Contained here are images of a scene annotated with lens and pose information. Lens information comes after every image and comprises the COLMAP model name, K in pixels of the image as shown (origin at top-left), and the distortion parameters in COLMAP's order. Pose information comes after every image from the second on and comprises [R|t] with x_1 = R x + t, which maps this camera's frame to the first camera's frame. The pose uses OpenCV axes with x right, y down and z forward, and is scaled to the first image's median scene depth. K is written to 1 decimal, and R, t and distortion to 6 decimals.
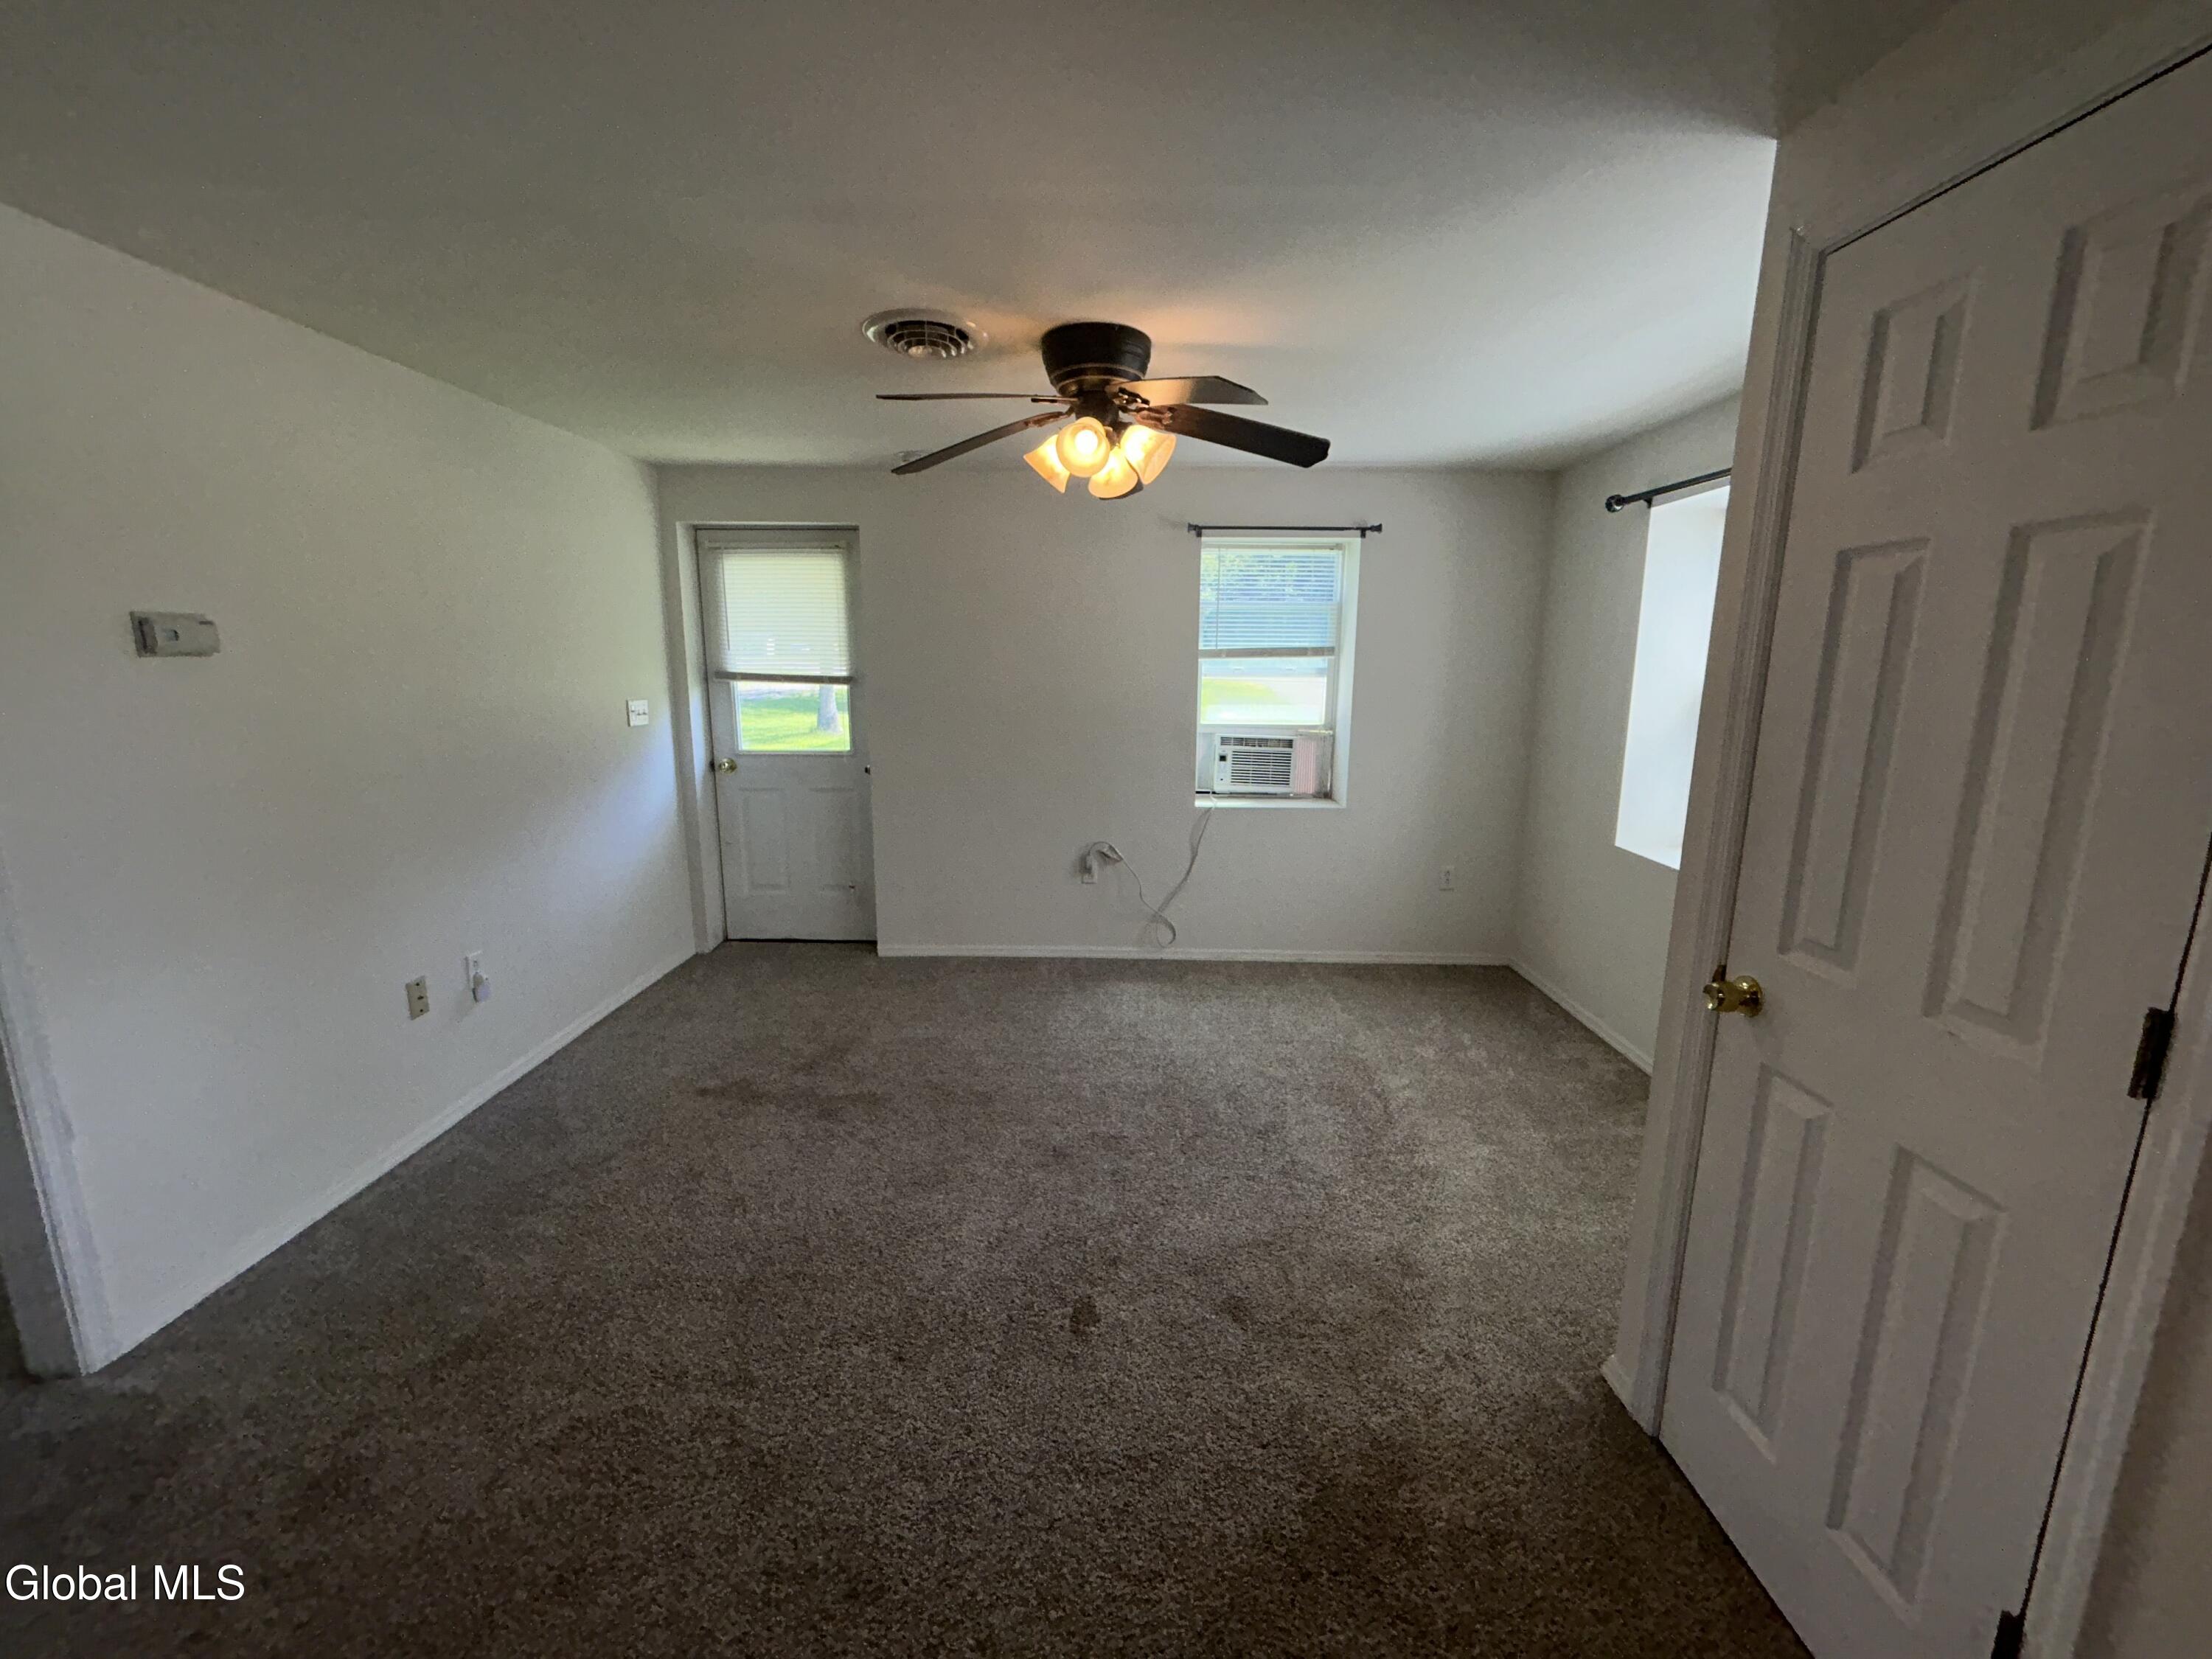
lens RADIAL K [[908.9, 0, 1101.3], [0, 908.9, 840.7], [0, 0, 1]] dist [-0.001188, -0.000156]
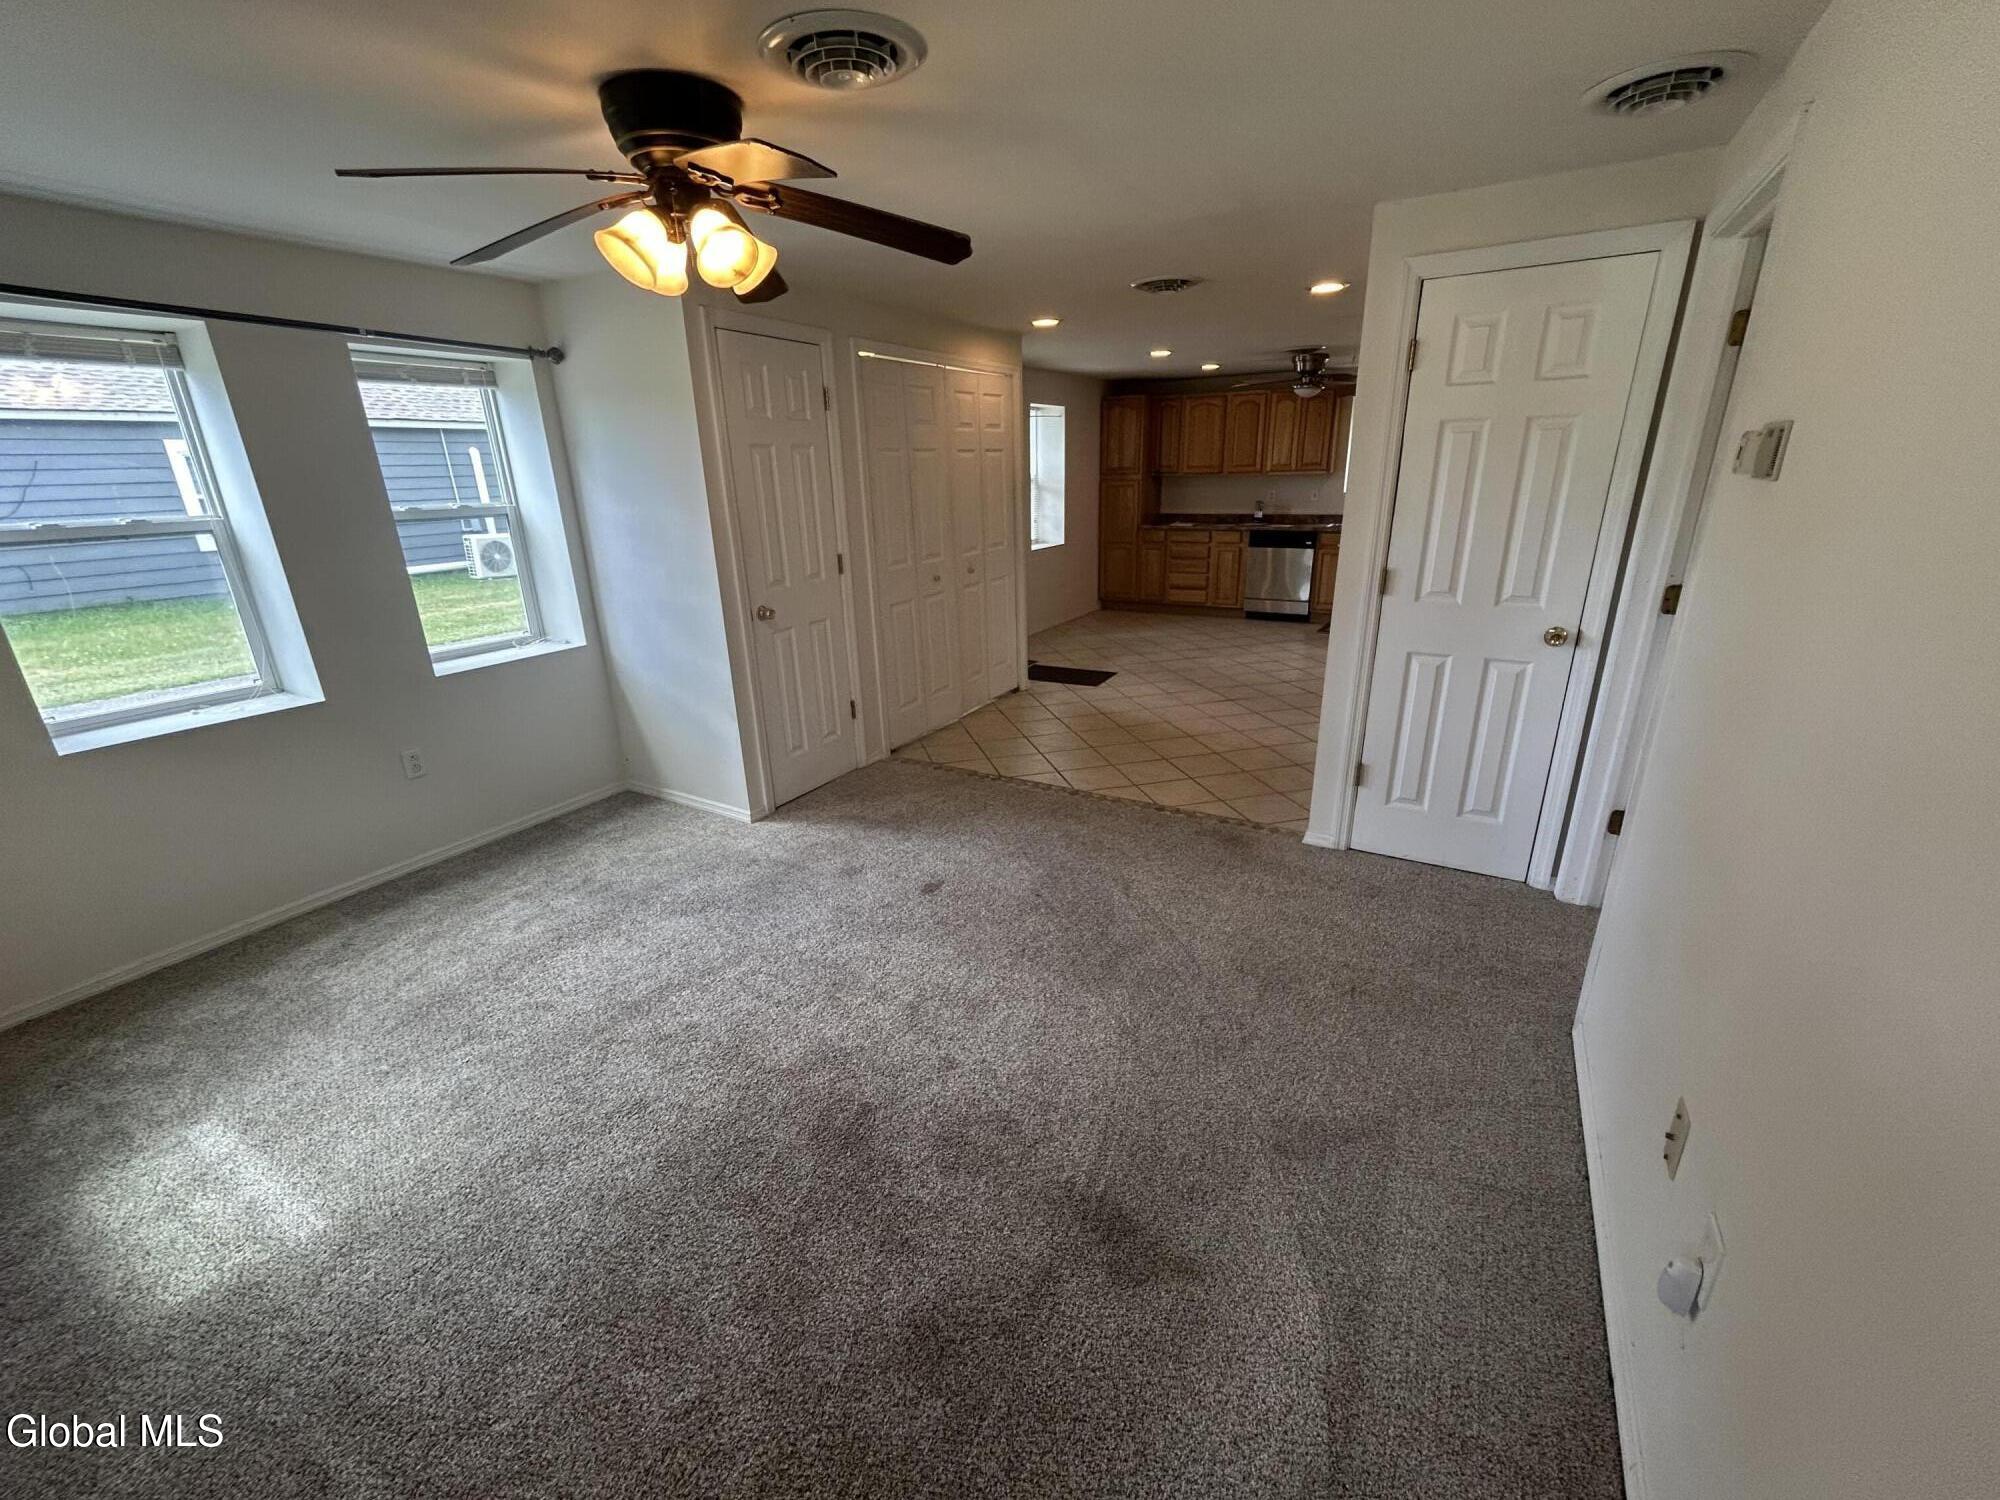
lens RADIAL K [[821.8, 0, 995.8], [0, 821.8, 760.2], [0, 0, 1]] dist [-0.001188, -0.000156]
pose [[-0.871199, -0.151592, 0.466940, -0.568747], [0.113327, 0.863343, 0.491727, -0.296089], [-0.477671, 0.481309, -0.734964, 1.387165]]
